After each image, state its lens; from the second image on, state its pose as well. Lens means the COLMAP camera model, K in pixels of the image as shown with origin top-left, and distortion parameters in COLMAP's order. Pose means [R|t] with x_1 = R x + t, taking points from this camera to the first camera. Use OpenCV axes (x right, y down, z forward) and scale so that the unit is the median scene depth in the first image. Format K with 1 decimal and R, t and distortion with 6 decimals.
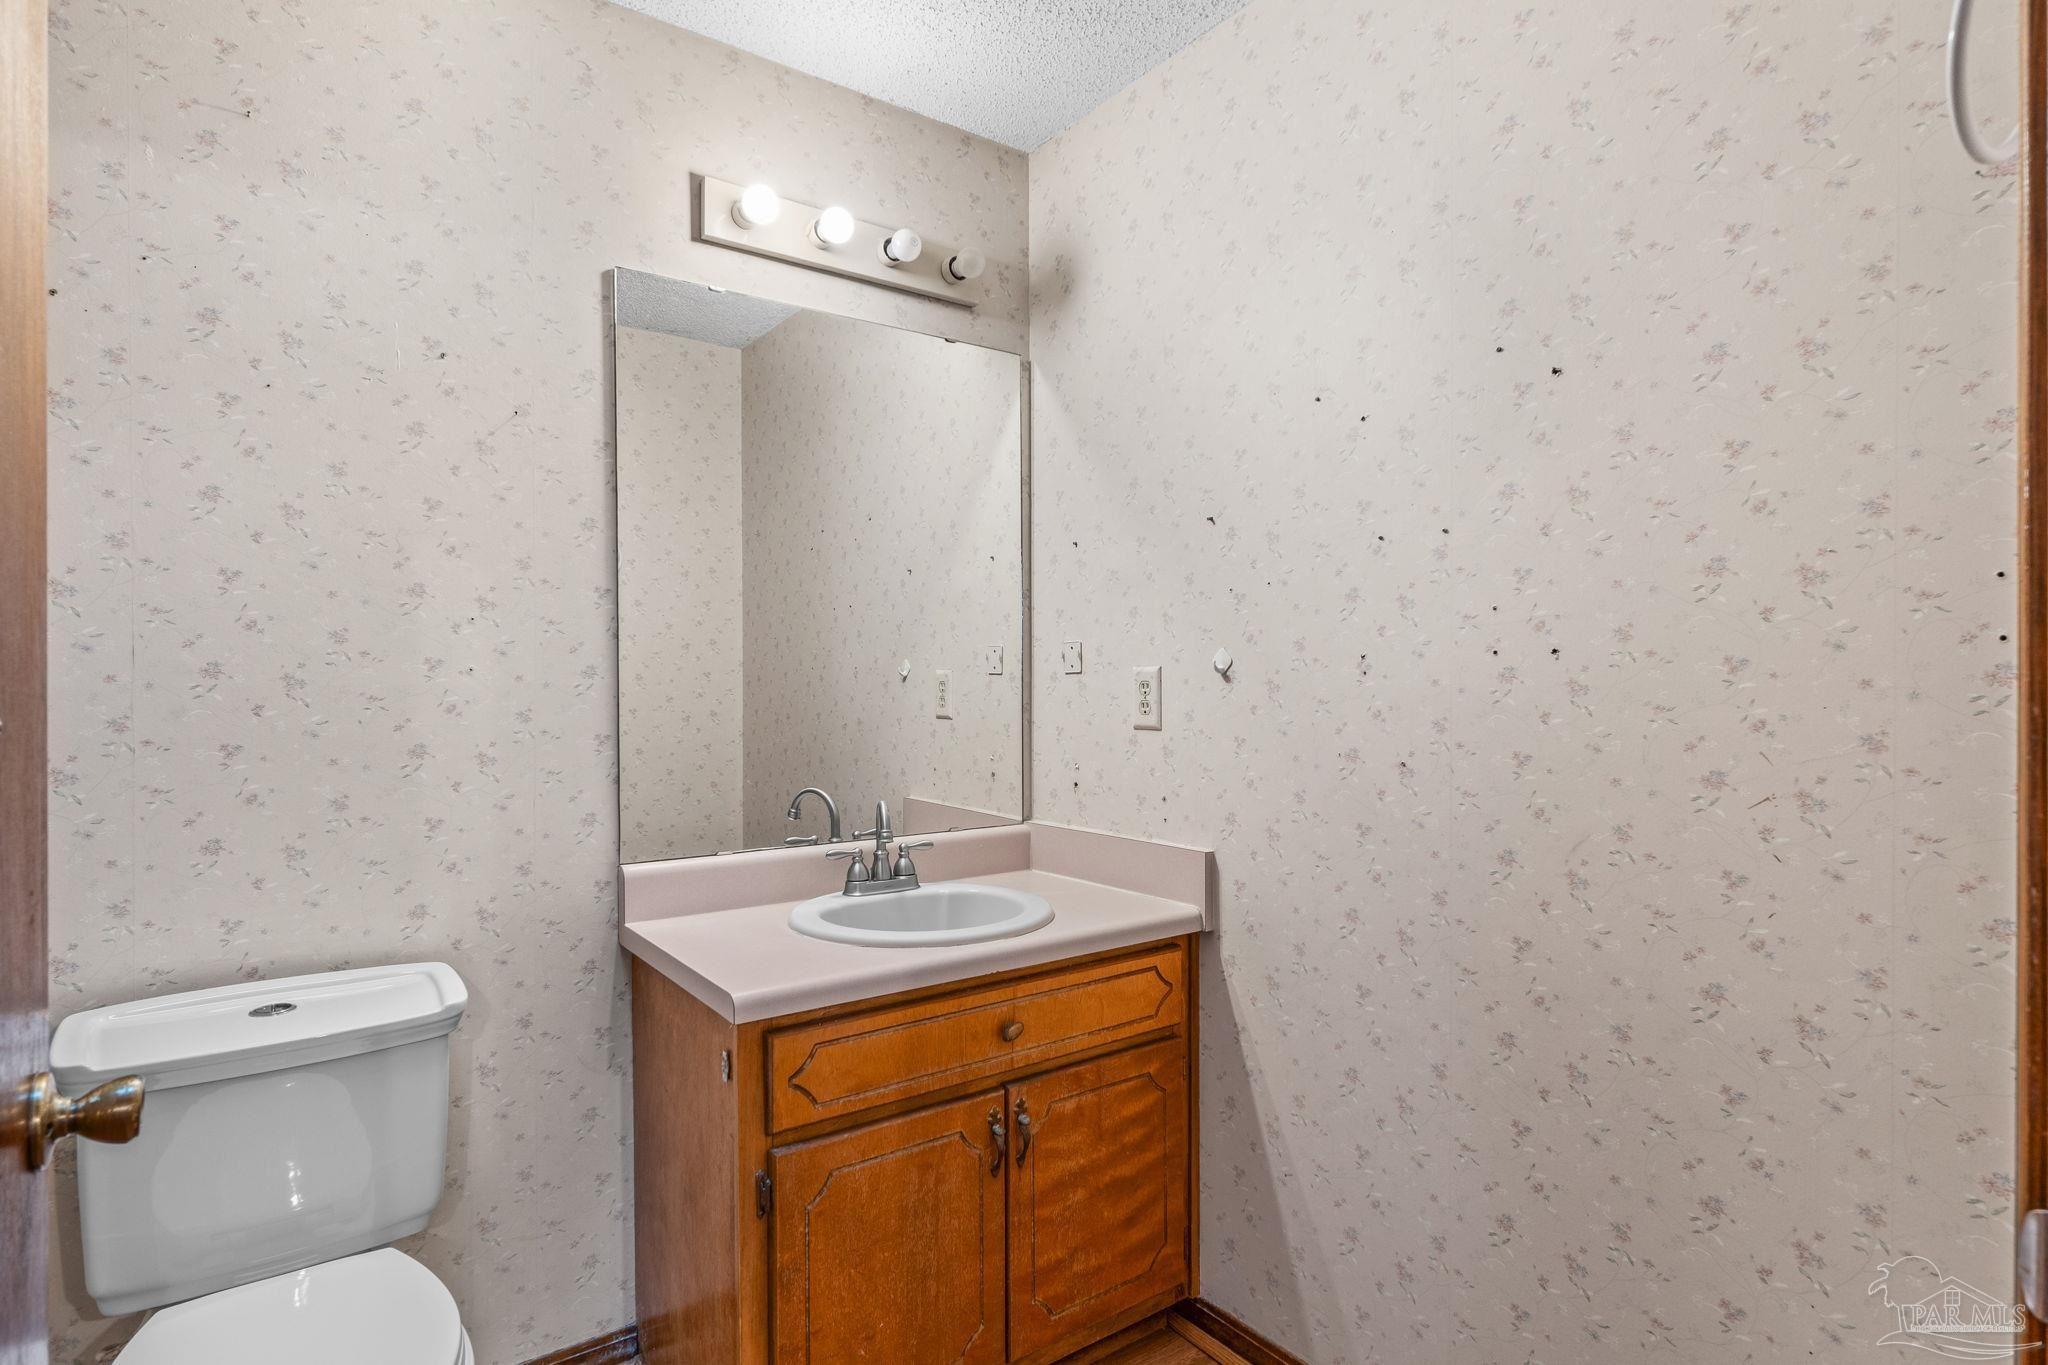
lens RADIAL K [[1076.1, 0, 1024.0], [0, 1076.1, 682.5], [0, 0, 1]] dist [-0.002840, 0.000090]
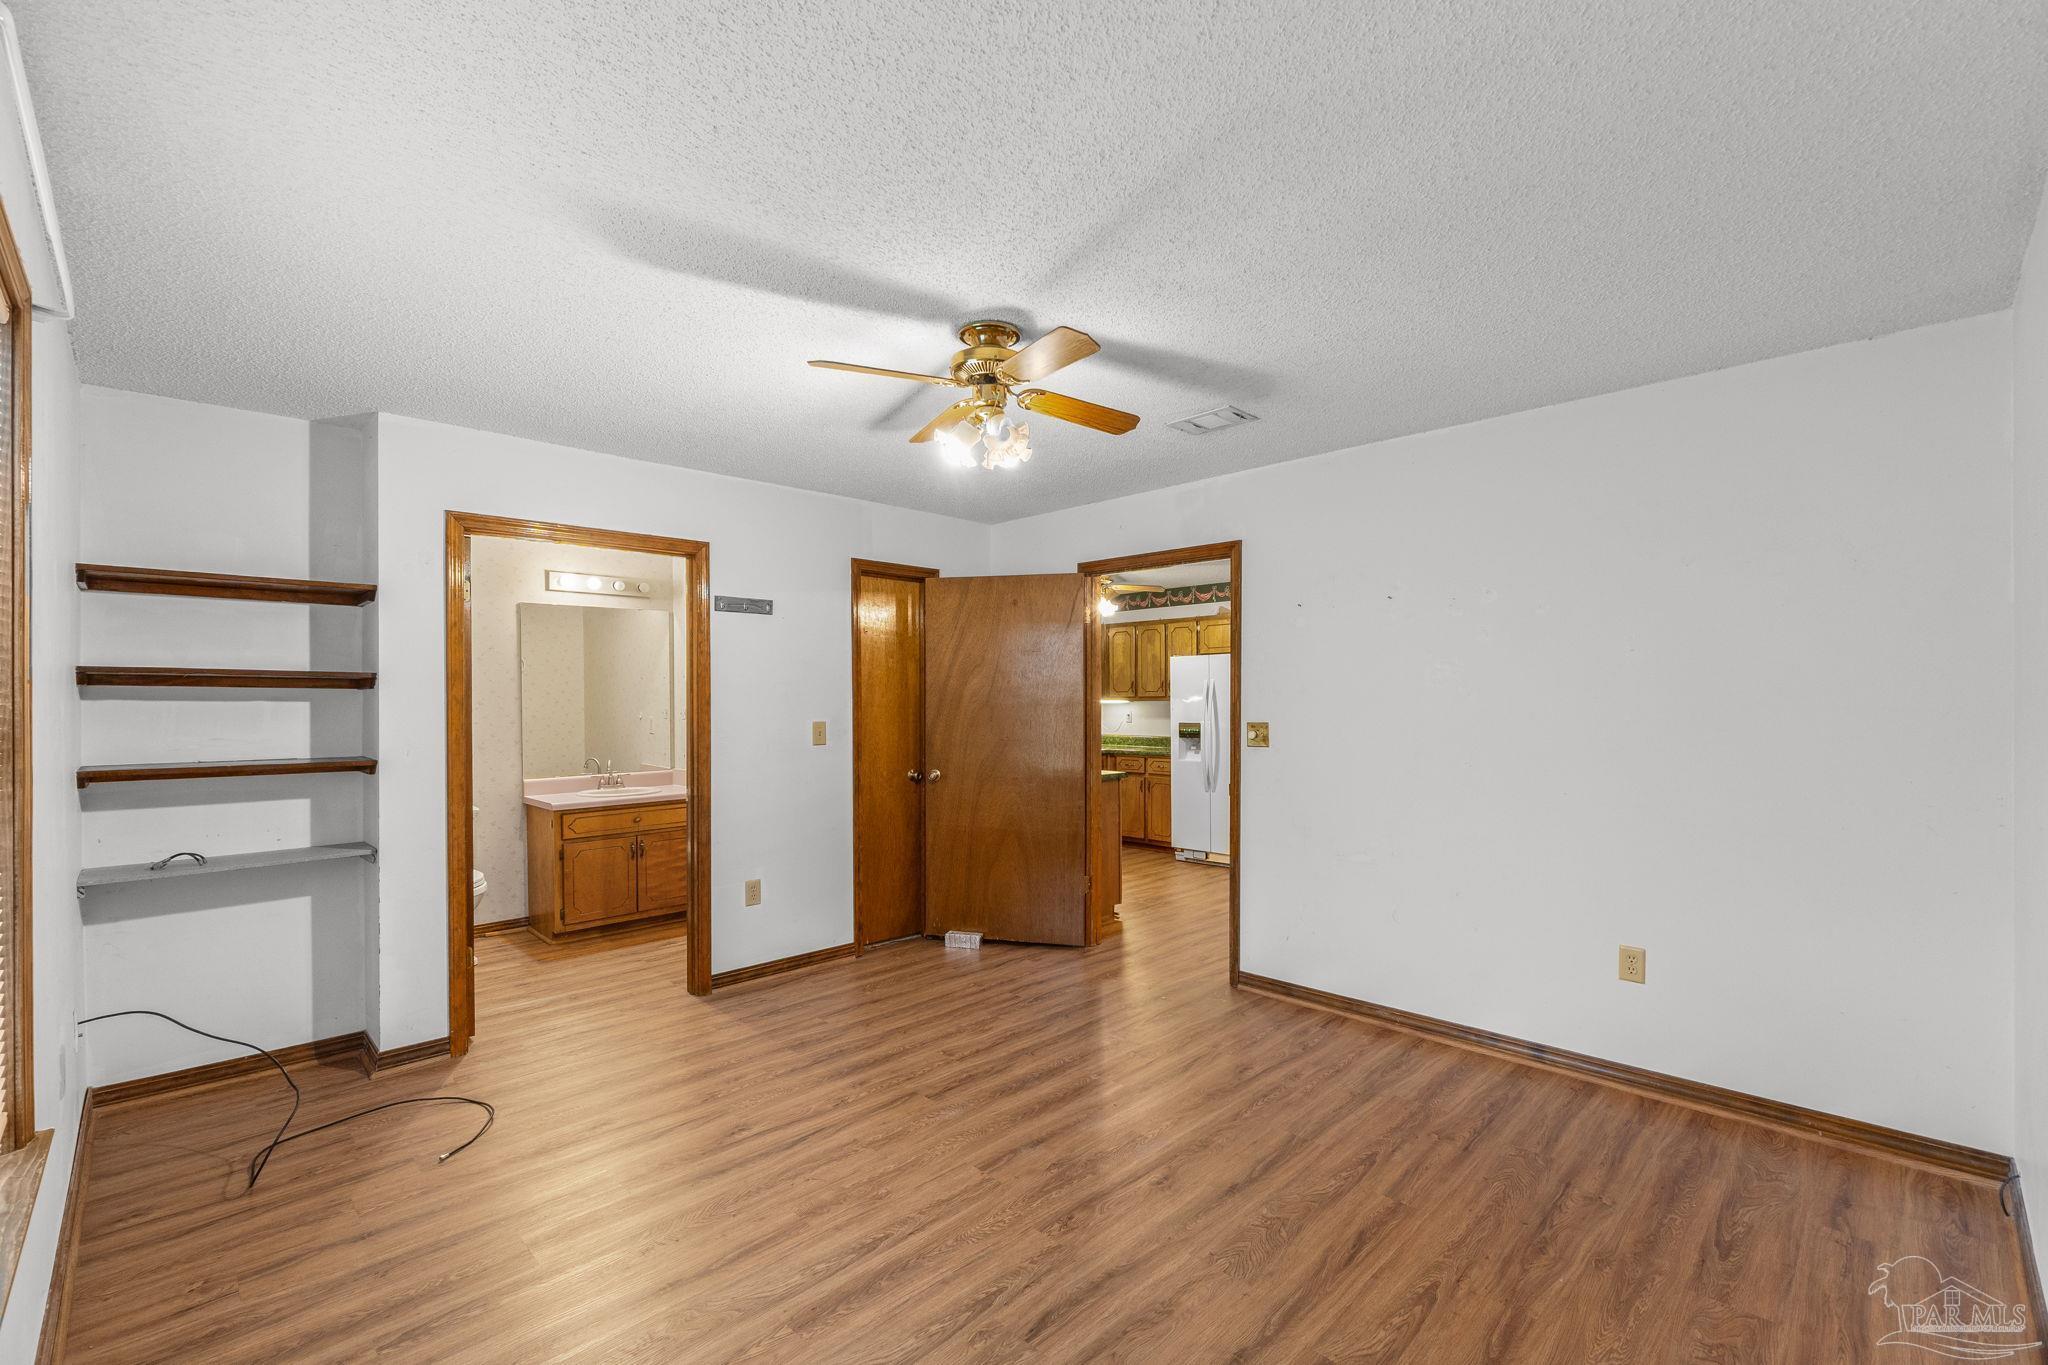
lens RADIAL K [[898.6, 0, 1053.1], [0, 898.6, 704.4], [0, 0, 1]] dist [-0.000915, -0.000033]
pose [[0.986209, 0.000403, 0.165504, 0.867007], [-0.001411, 0.999981, 0.005973, -0.089479], [-0.165499, -0.006124, 0.986191, -2.226517]]
